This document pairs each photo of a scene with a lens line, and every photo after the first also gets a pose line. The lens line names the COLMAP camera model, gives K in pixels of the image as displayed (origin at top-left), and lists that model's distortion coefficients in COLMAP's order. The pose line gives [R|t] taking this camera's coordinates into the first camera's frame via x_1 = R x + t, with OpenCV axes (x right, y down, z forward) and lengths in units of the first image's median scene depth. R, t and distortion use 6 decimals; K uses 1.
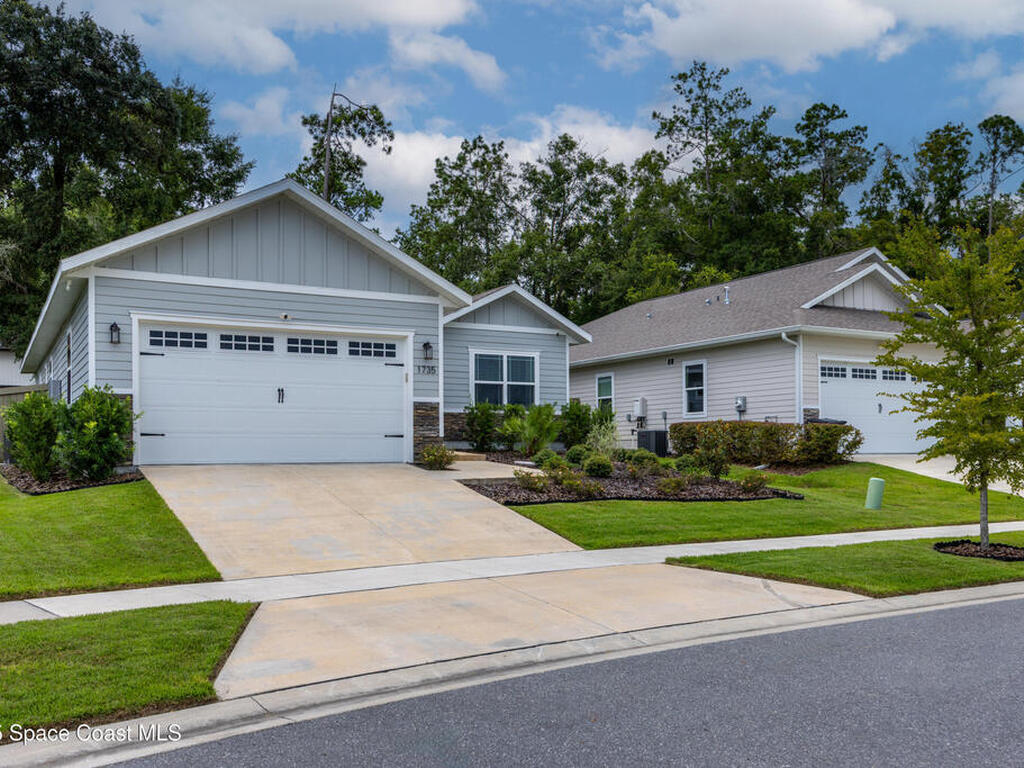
lens RADIAL K [[949.2, 0, 510.8], [0, 949.2, 387.5], [0, 0, 1]] dist [0.011808, 0.000000]
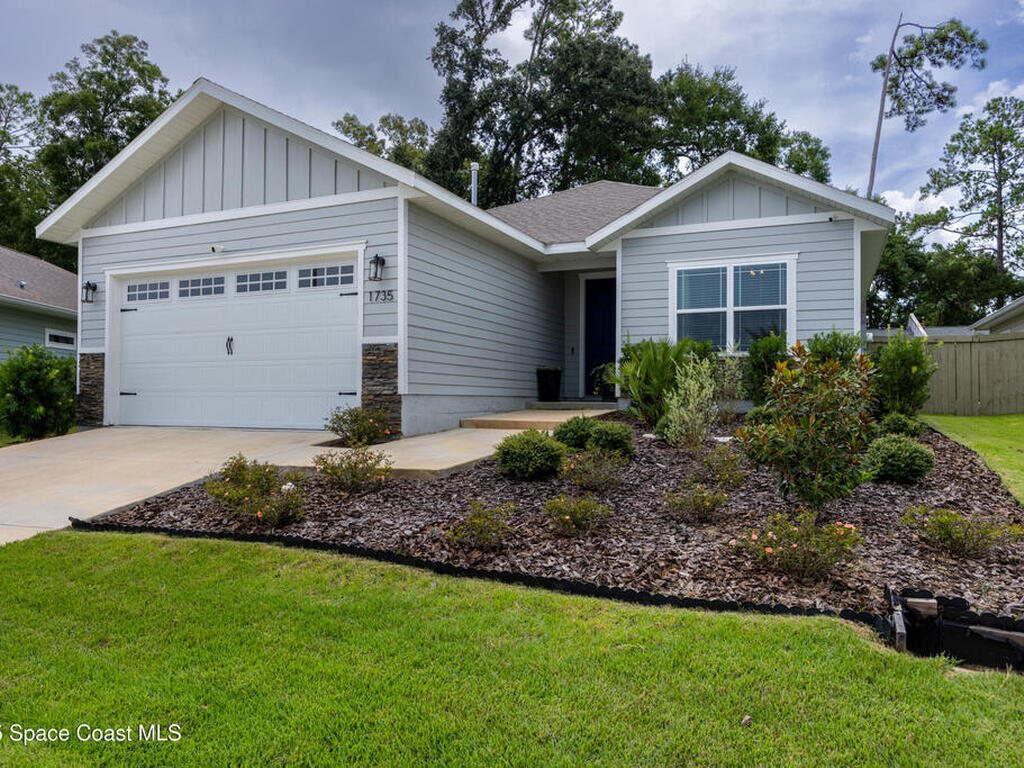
lens RADIAL K [[706.7, 0, 508.6], [0, 706.7, 389.6], [0, 0, 1]] dist [-0.021436, 0.019749]
pose [[0.611897, -0.008257, -0.790895, 0.367015], [0.047549, 0.998521, 0.026363, 0.039071], [0.789507, -0.053738, 0.611384, 0.760626]]
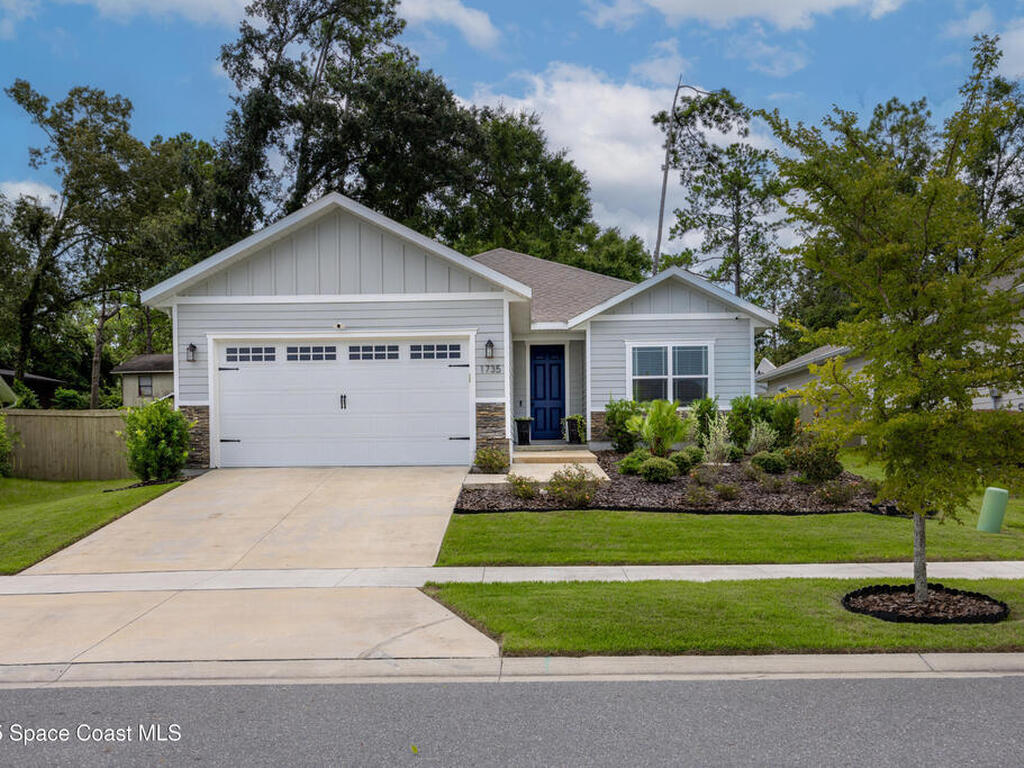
lens RADIAL K [[899.4, 0, 481.5], [0, 899.4, 470.3], [0, 0, 1]] dist [0.034843, -0.079668]
pose [[0.852352, 0.004250, -0.522952, 0.381243], [0.042865, 0.996035, 0.077960, 0.011852], [0.521209, -0.088866, 0.848790, 0.212909]]
